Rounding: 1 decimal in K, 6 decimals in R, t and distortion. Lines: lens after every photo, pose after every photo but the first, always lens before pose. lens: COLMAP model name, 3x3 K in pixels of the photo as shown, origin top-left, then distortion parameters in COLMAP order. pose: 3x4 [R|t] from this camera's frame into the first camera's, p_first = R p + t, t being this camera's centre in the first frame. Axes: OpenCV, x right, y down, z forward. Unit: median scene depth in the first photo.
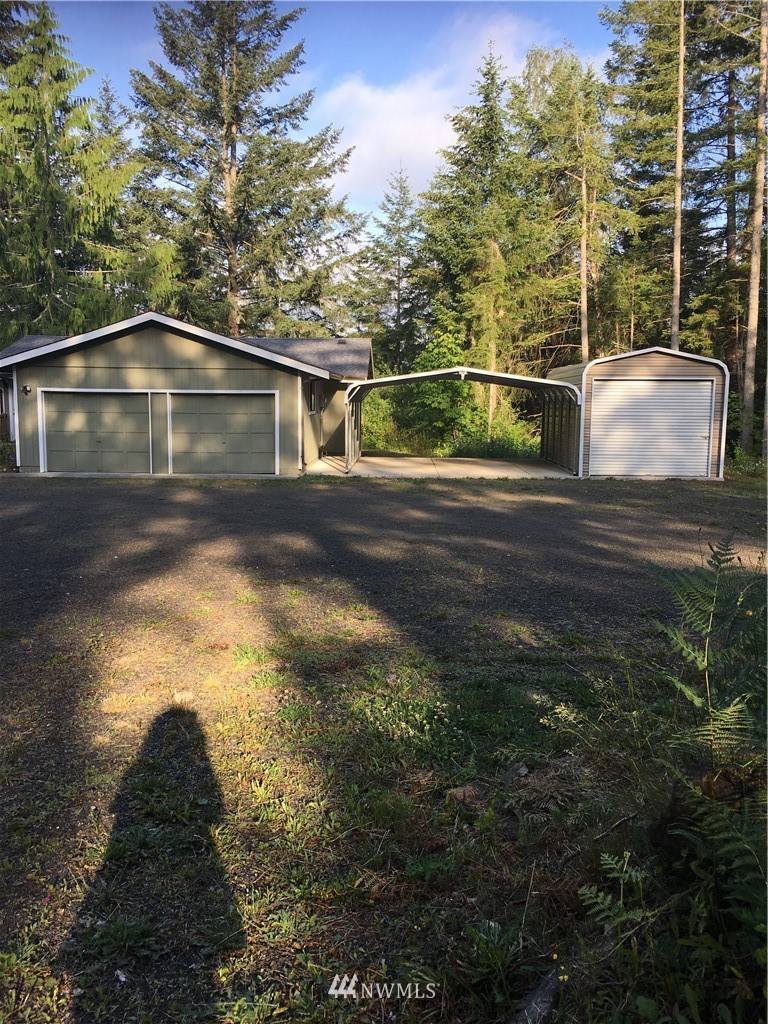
lens RADIAL K [[855.2, 0, 382.5], [0, 855.2, 507.4], [0, 0, 1]] dist [0.070372, -0.097327]
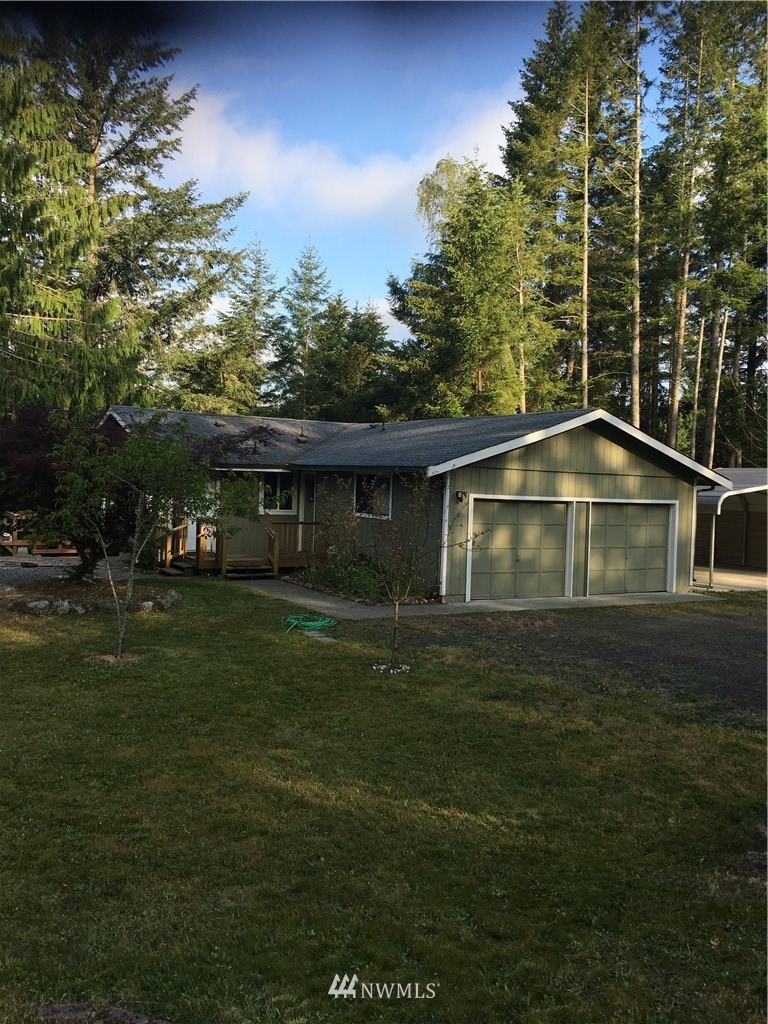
lens RADIAL K [[855.2, 0, 388.2], [0, 855.2, 505.7], [0, 0, 1]] dist [0.070372, -0.097327]
pose [[0.847512, 0.008222, 0.530712, -0.862760], [0.037135, 0.996511, -0.074741, -0.075110], [-0.529476, 0.083052, 0.844250, 0.388610]]
